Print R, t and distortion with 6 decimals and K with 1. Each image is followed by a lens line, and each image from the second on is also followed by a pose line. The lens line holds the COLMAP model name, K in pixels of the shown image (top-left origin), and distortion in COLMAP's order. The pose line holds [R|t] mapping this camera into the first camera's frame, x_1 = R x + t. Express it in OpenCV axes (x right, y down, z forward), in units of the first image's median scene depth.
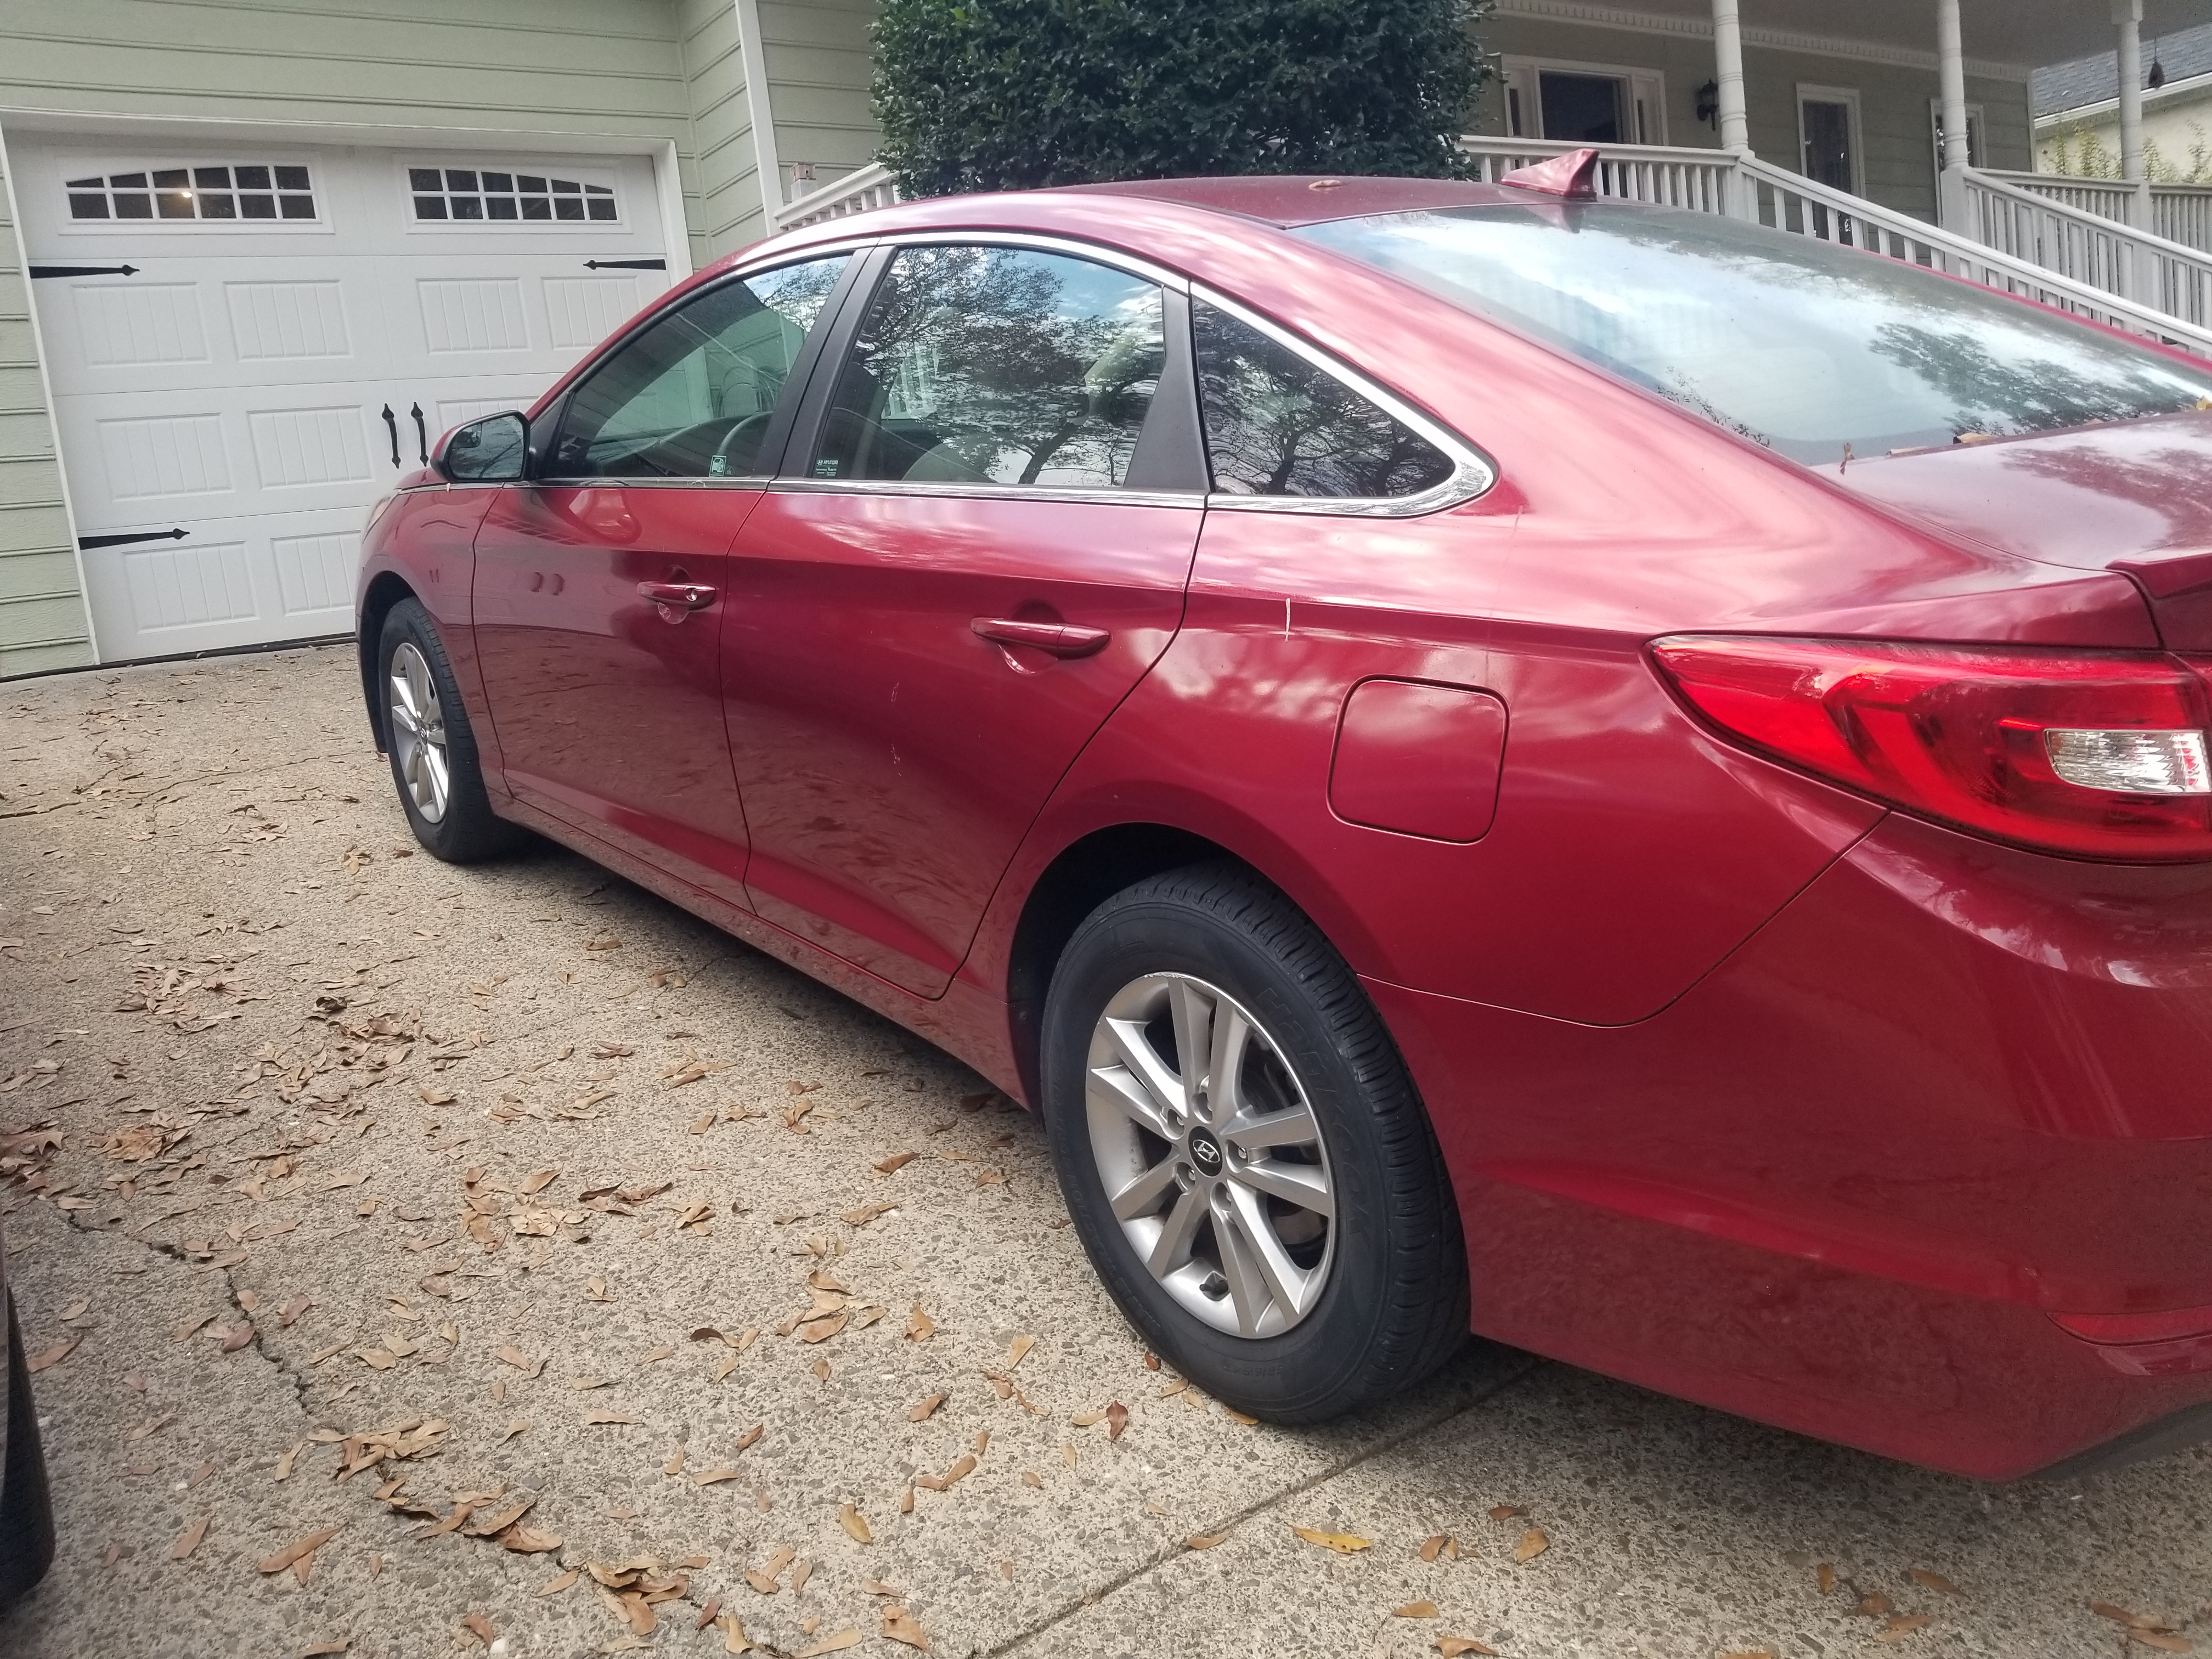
lens RADIAL K [[1767.1, 0, 1181.5], [0, 1767.1, 807.1], [0, 0, 1]] dist [0.031074, -0.057532]
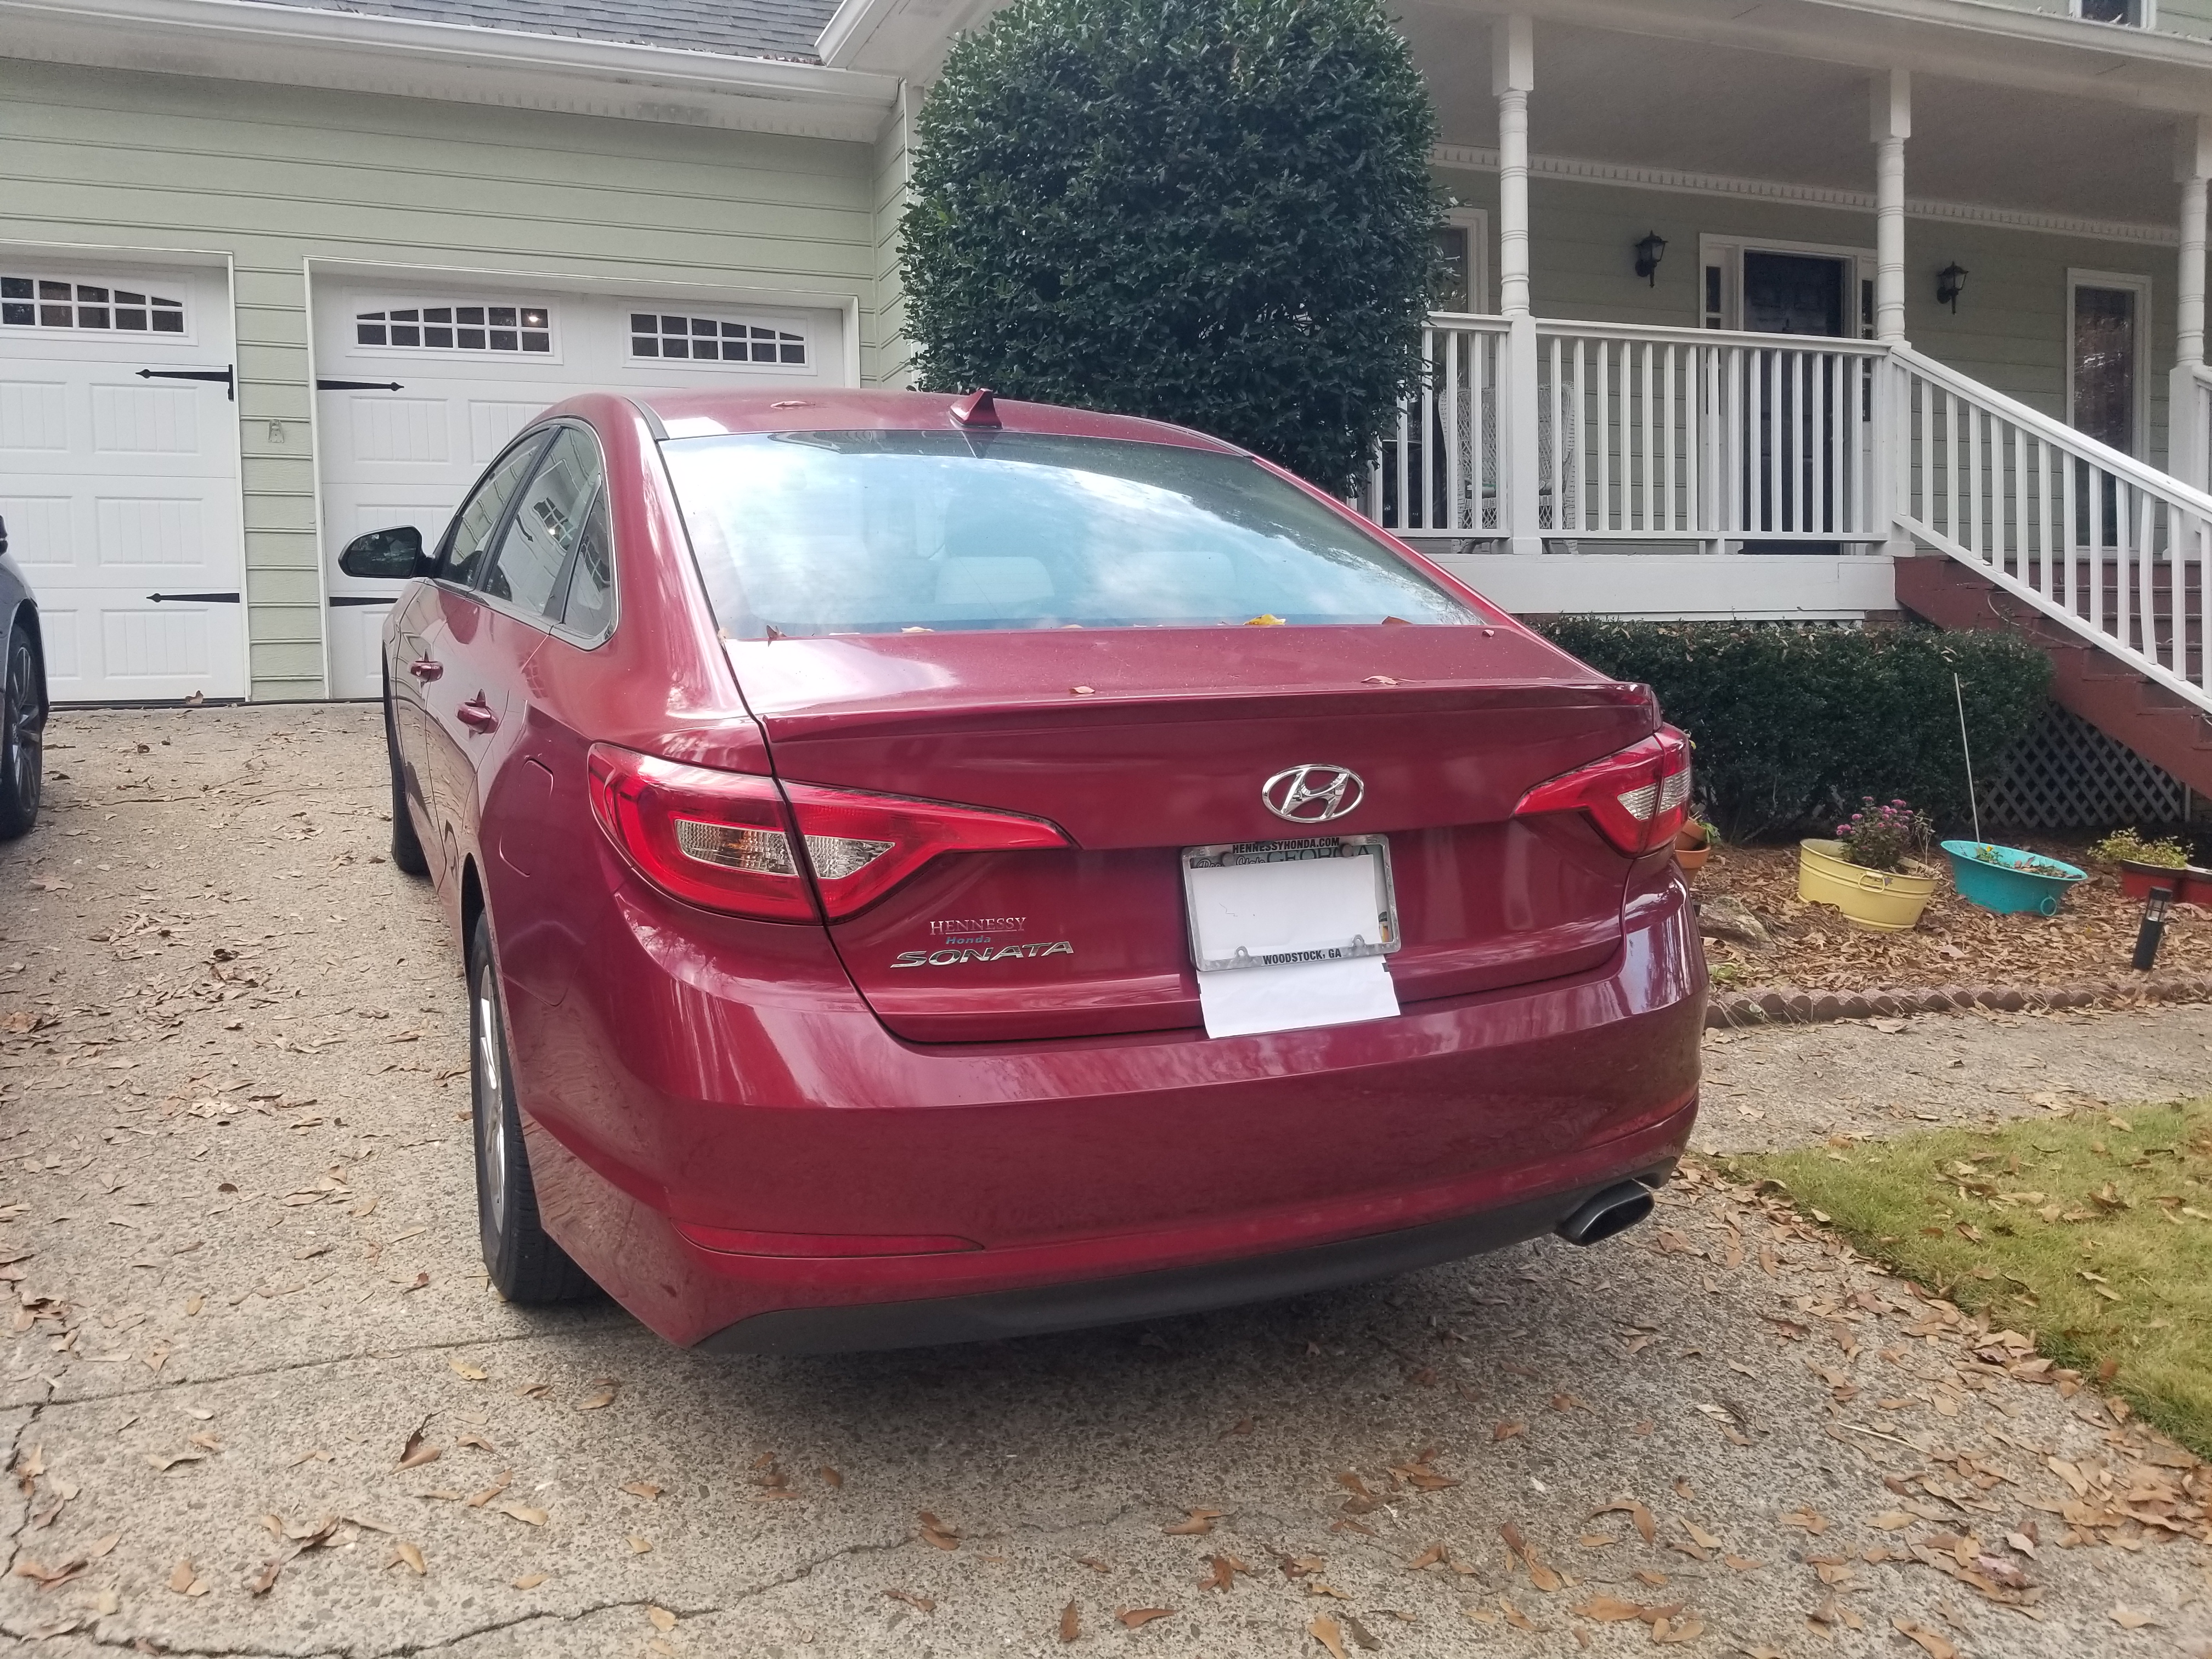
lens RADIAL K [[1767.1, 0, 1113.3], [0, 1767.1, 872.1], [0, 0, 1]] dist [0.031074, -0.057532]
pose [[0.962949, 0.115518, -0.243689, 0.233436], [-0.123902, 0.992107, -0.019307, -0.004054], [0.239535, 0.048785, 0.969661, -0.069216]]
